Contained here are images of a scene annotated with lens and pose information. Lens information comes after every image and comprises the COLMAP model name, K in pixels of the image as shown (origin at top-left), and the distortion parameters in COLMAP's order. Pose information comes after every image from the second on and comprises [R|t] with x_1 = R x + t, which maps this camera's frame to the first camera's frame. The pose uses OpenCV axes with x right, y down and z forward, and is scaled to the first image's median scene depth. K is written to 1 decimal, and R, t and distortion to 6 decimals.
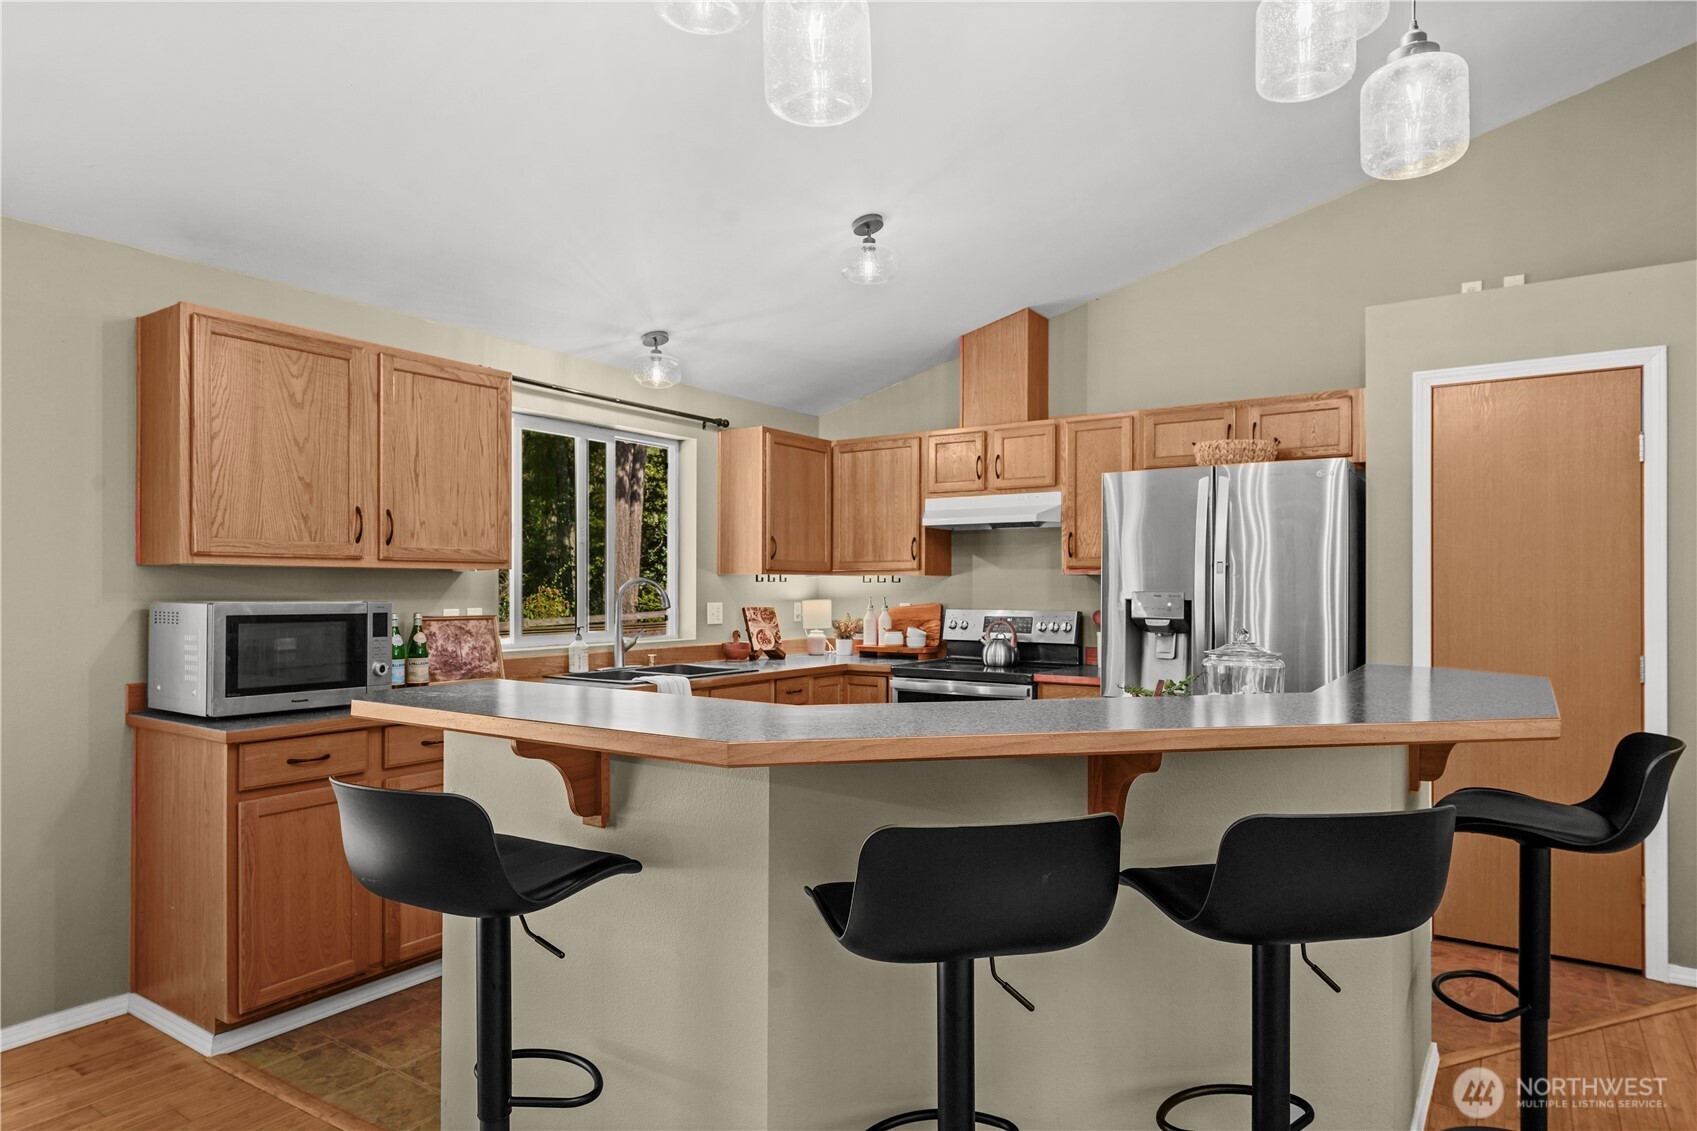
lens RADIAL K [[991.6, 0, 847.7], [0, 991.6, 582.2], [0, 0, 1]] dist [0.001859, 0.001210]
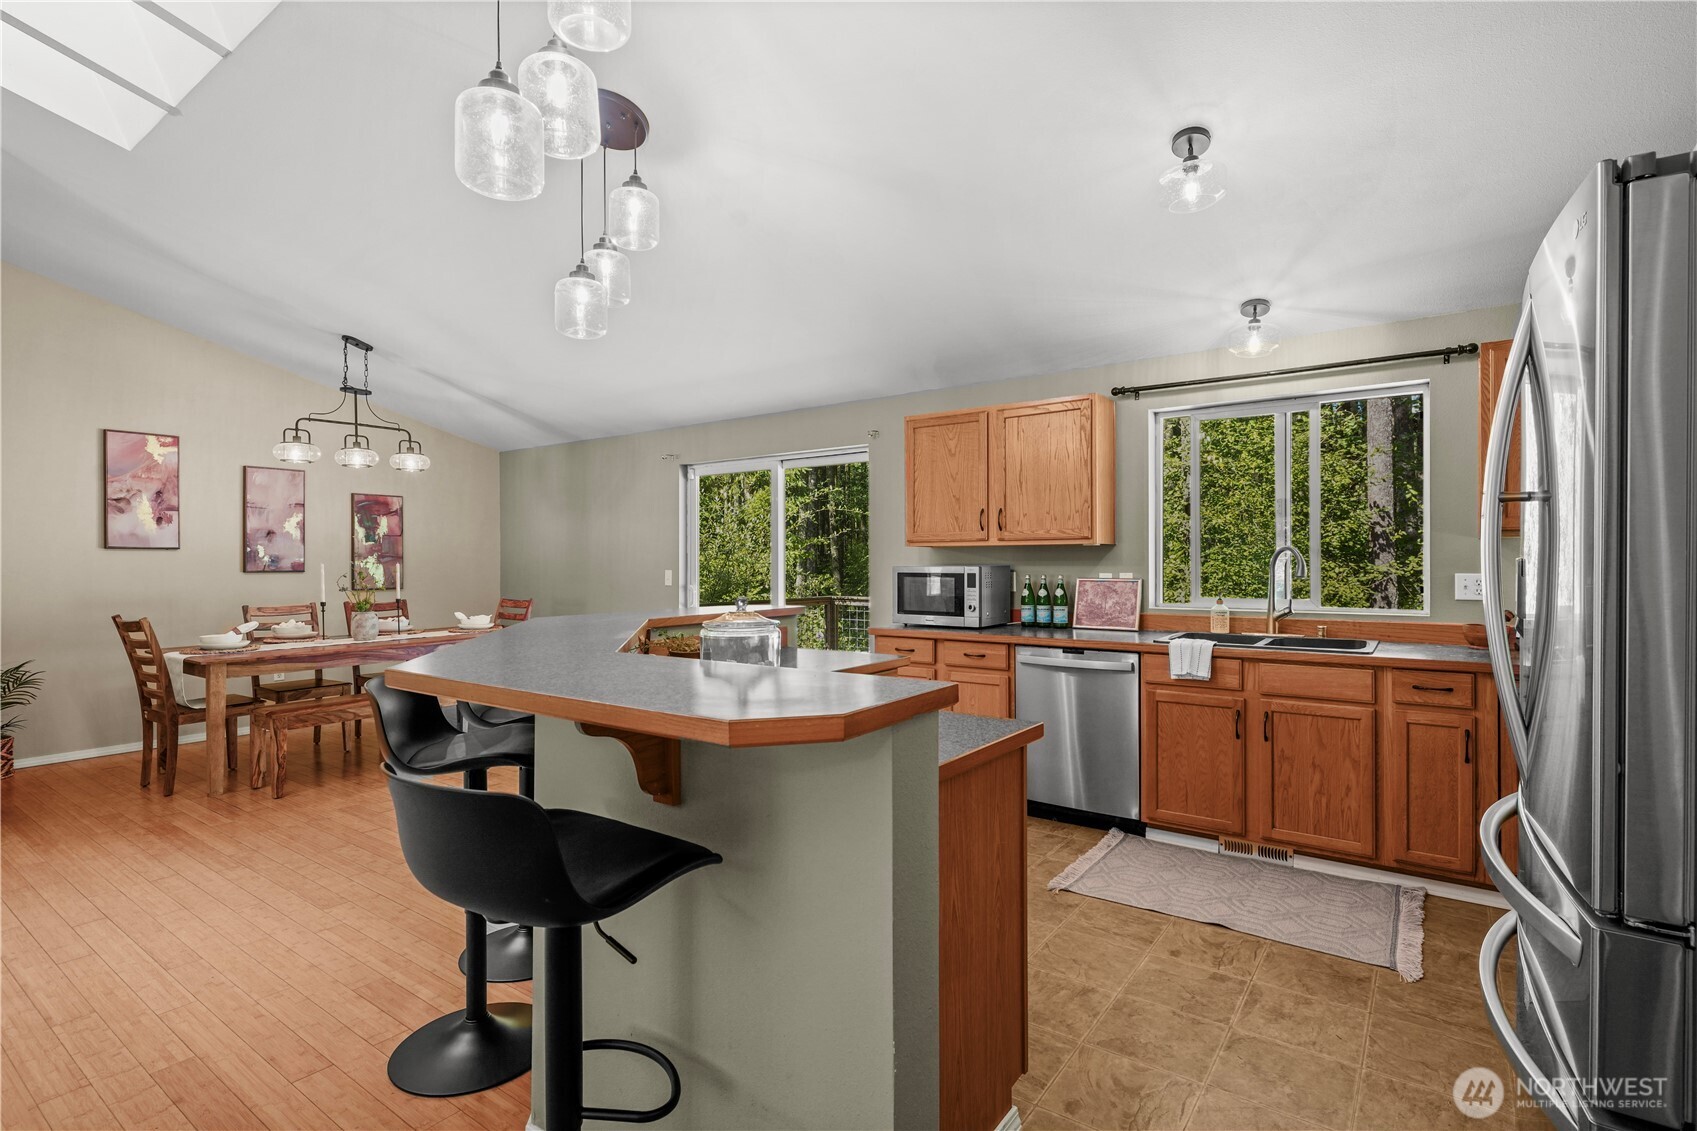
lens RADIAL K [[813.7, 0, 847.3], [0, 813.7, 561.7], [0, 0, 1]] dist [0.009940, -0.007278]
pose [[-0.032123, -0.000004, -0.999484, 0.570139], [0.009954, 0.999950, -0.000324, 0.006536], [0.999434, -0.009959, -0.032121, 0.540037]]
